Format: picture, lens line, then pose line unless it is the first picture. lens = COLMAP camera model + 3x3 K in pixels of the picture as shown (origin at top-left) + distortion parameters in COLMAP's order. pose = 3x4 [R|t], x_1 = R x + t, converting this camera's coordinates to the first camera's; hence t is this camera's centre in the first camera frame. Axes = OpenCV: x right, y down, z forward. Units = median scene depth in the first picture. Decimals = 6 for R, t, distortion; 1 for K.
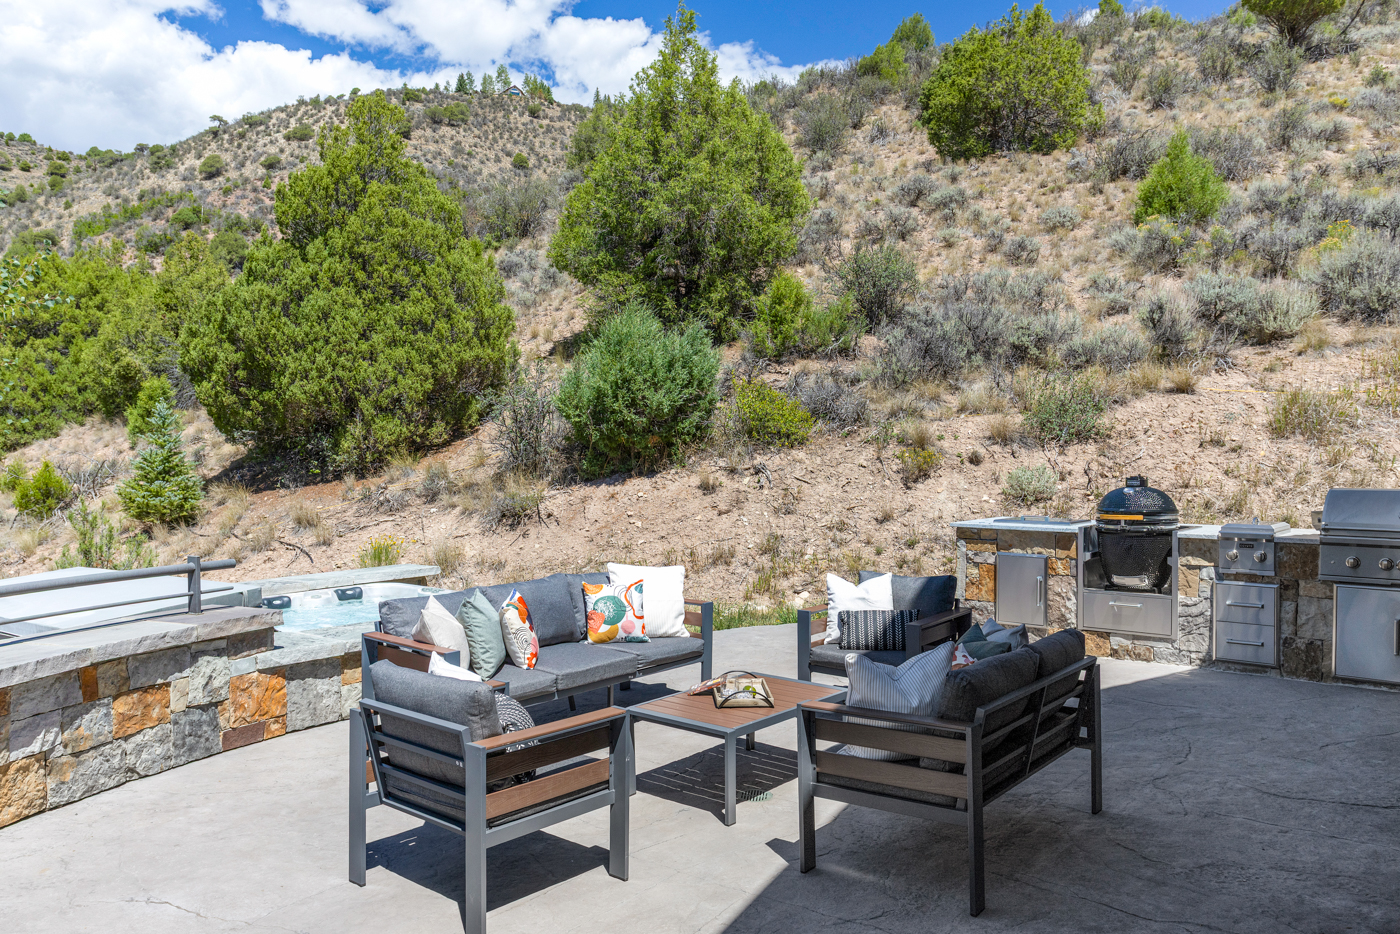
lens RADIAL K [[1008.0, 0, 696.8], [0, 1008.0, 461.7], [0, 0, 1]] dist [0.001114, 0.006469]
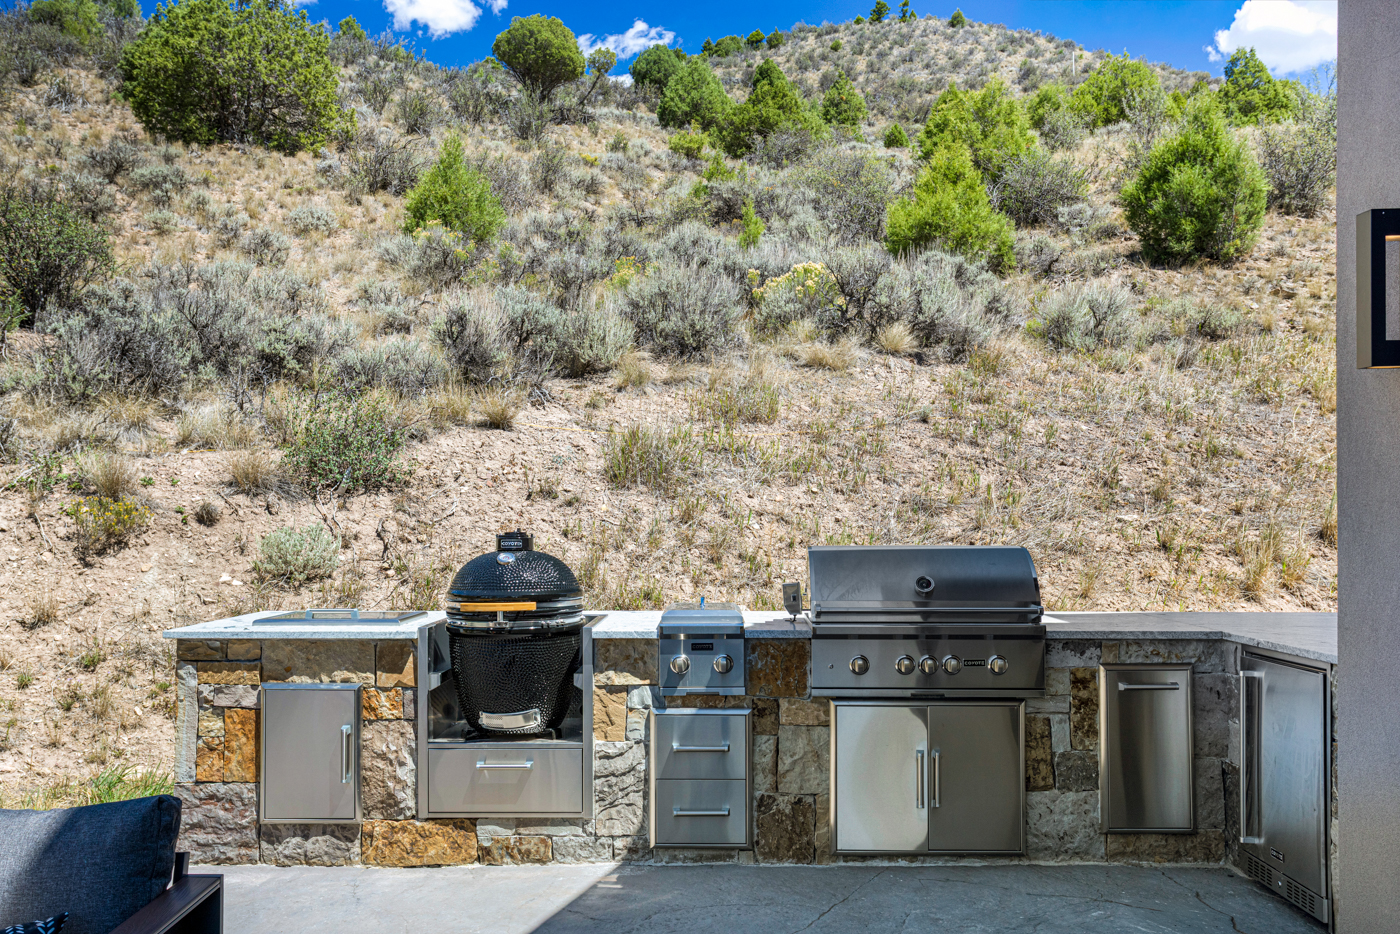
lens RADIAL K [[1156.1, 0, 702.9], [0, 1156.1, 514.3], [0, 0, 1]] dist [-0.010335, 0.039362]
pose [[0.776117, 0.002732, 0.630583, 0.059195], [0.007310, 0.999884, -0.013330, 0.007465], [-0.630546, 0.014955, 0.776007, 0.234622]]
